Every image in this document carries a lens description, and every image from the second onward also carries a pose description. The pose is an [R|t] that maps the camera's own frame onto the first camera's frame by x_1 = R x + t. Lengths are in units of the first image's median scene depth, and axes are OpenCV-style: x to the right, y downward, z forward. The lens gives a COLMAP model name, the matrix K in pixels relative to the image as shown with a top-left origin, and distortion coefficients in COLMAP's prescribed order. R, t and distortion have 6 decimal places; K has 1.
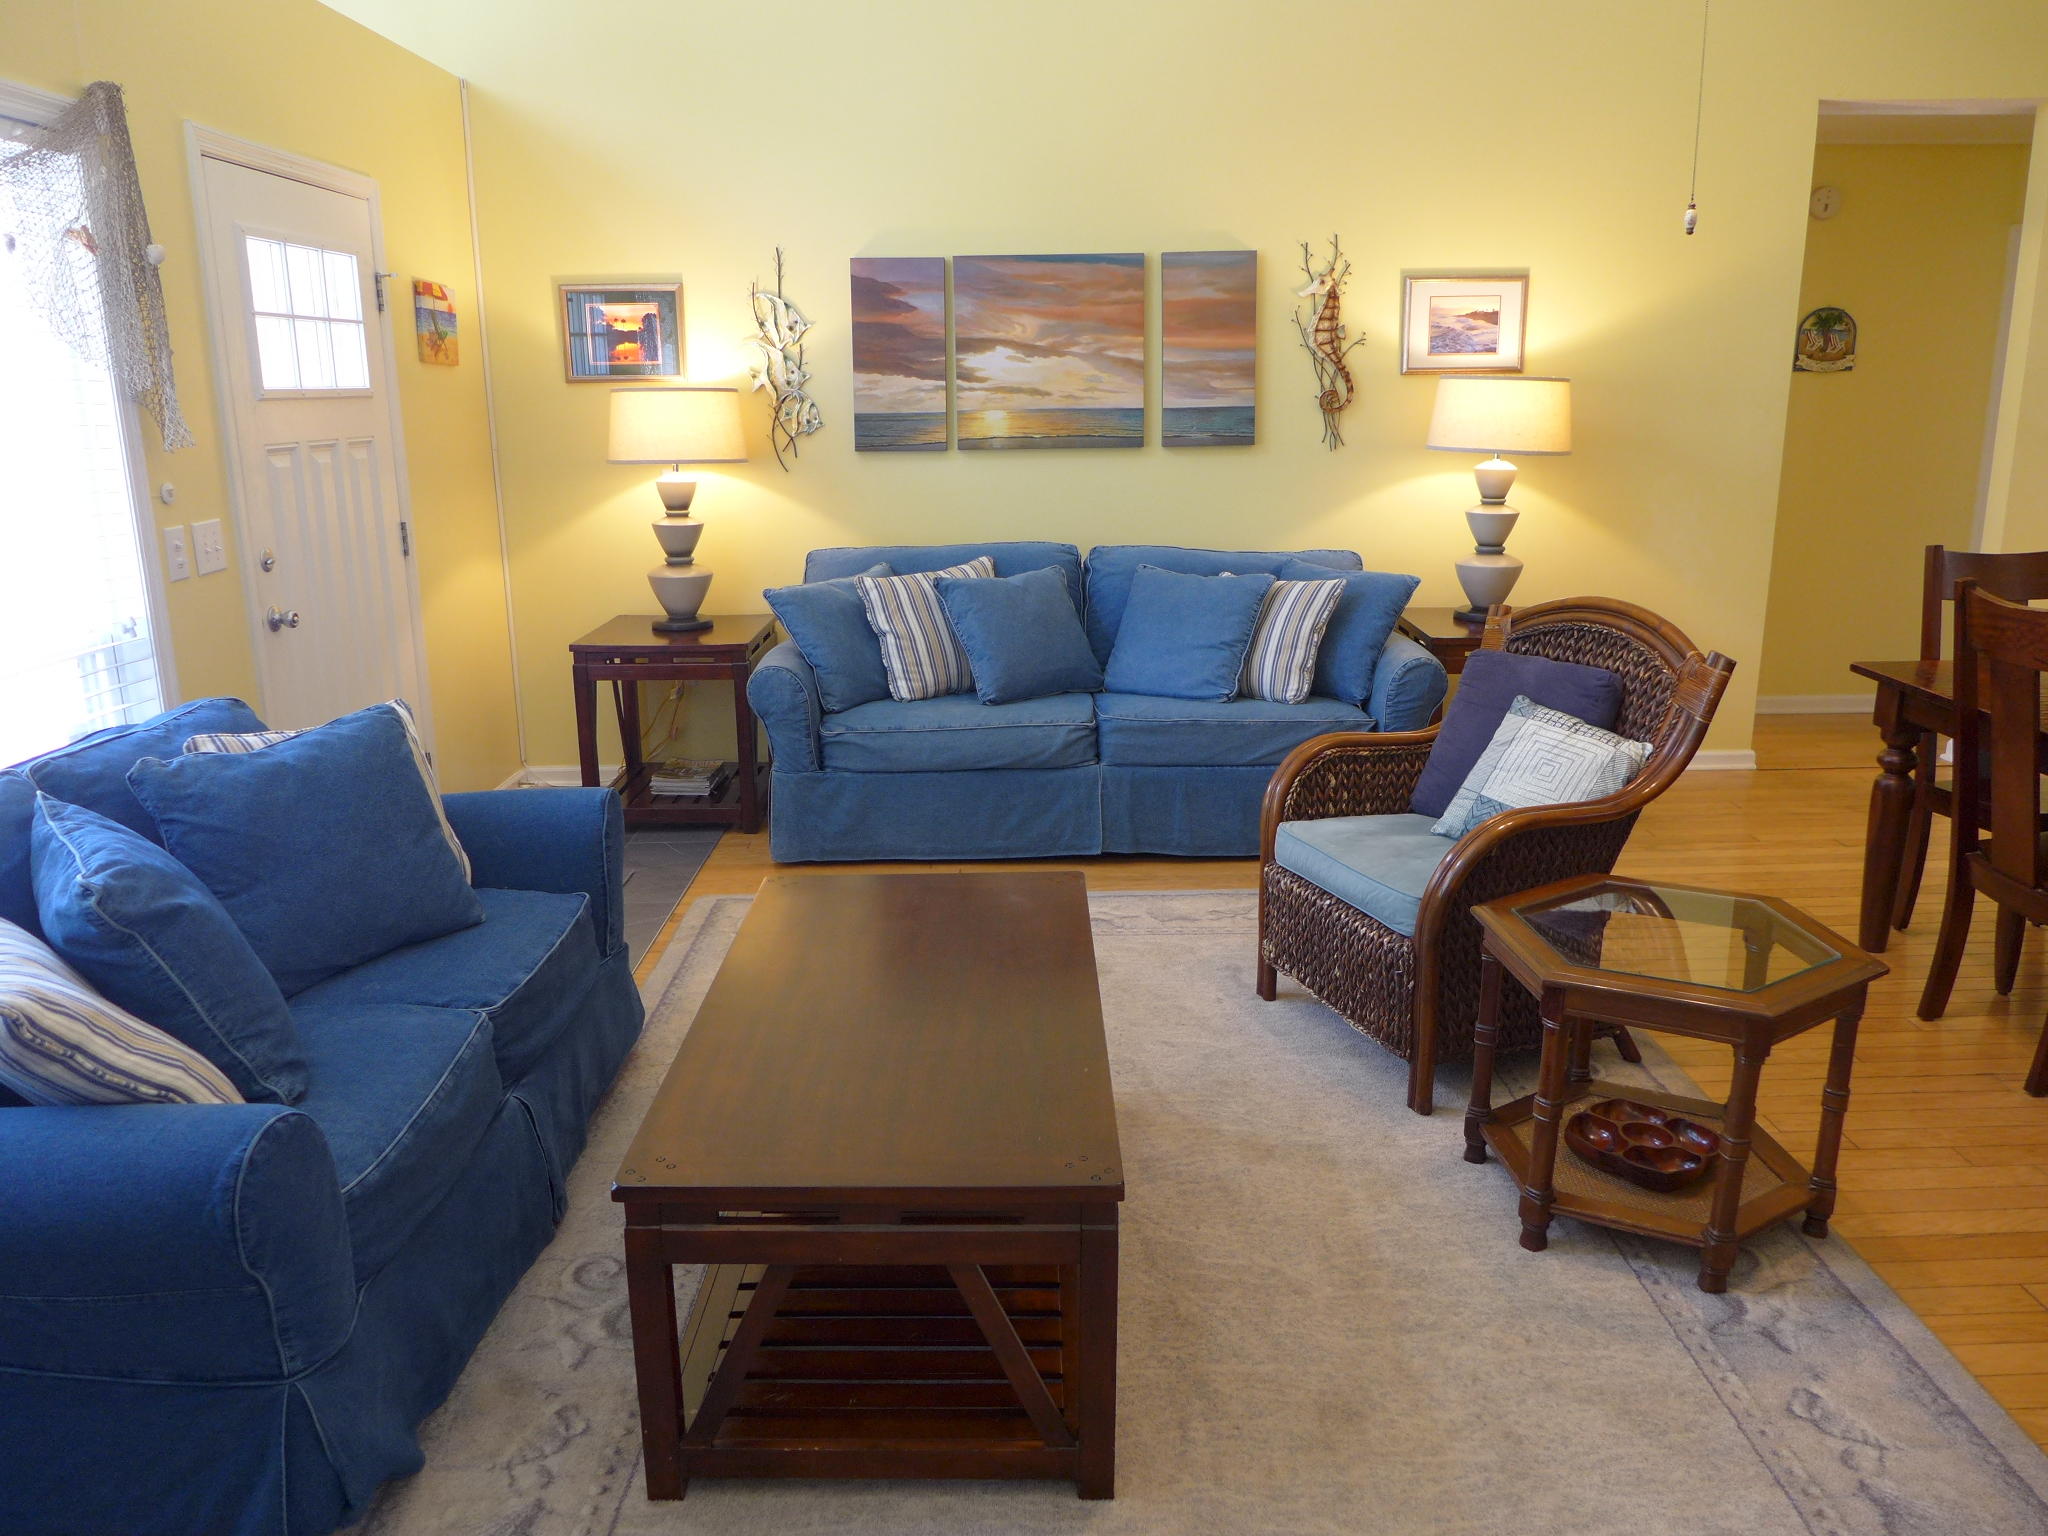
lens RADIAL K [[1472.9, 0, 1016.0], [0, 1472.9, 771.2], [0, 0, 1]] dist [-0.049326, 0.009305]
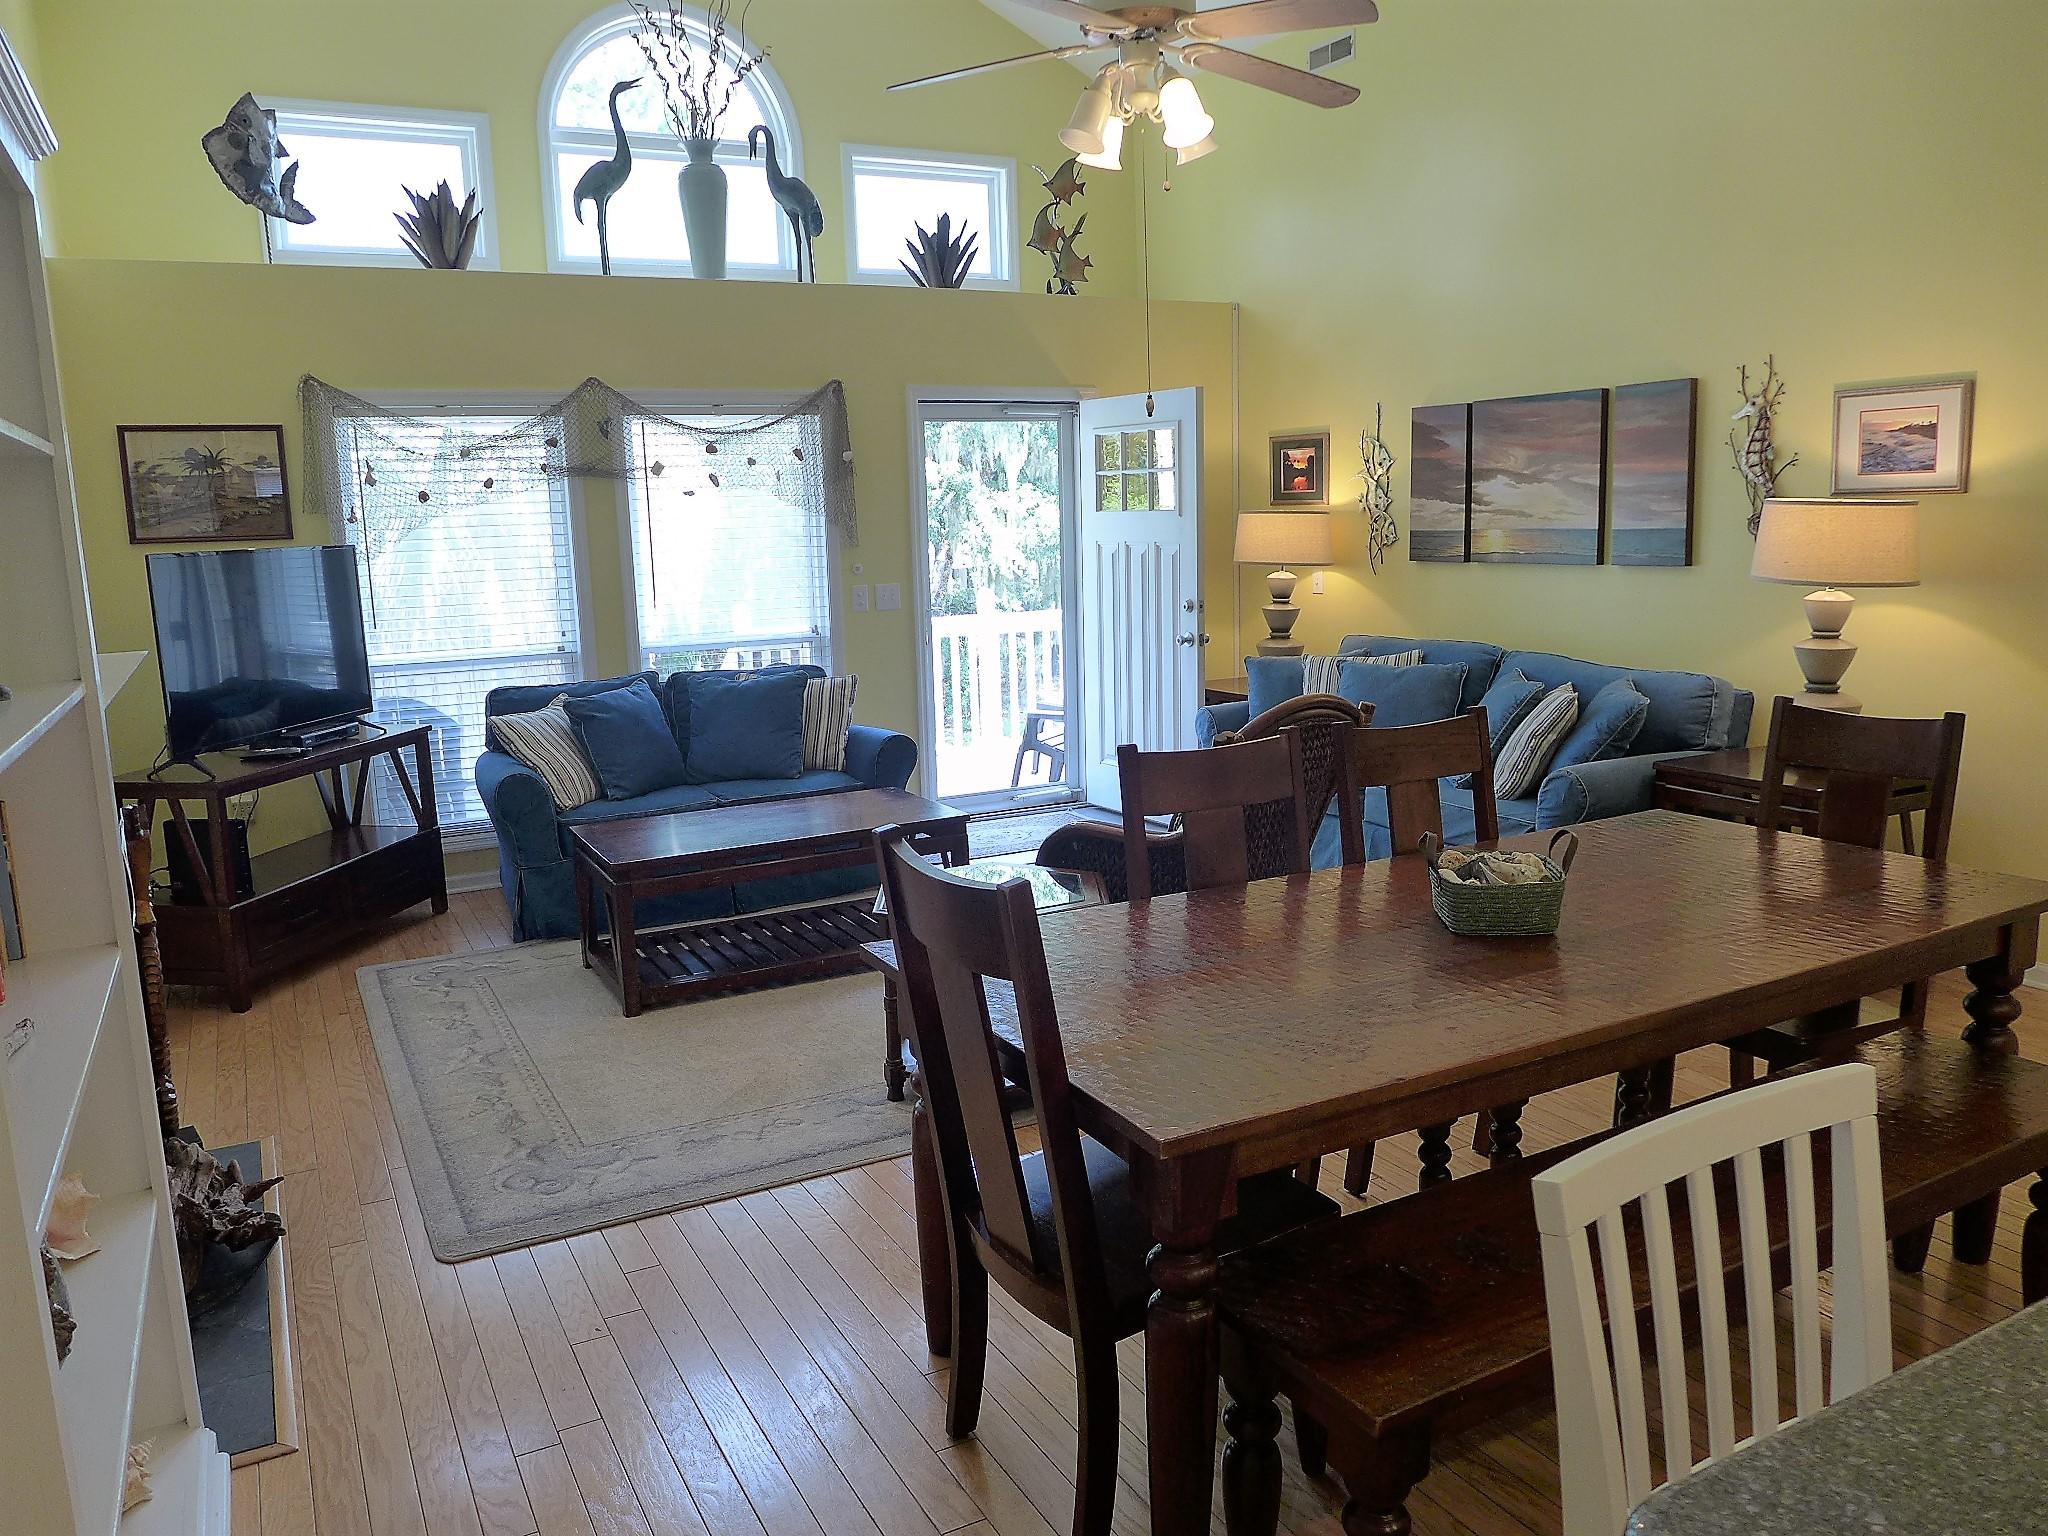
lens RADIAL K [[1472.9, 0, 1016.0], [0, 1472.9, 771.2], [0, 0, 1]] dist [-0.049326, 0.009305]
pose [[0.476581, 0.151286, -0.866016, 0.845809], [-0.220588, 0.974146, 0.048783, -0.032716], [0.851006, 0.167783, 0.497632, 0.135024]]
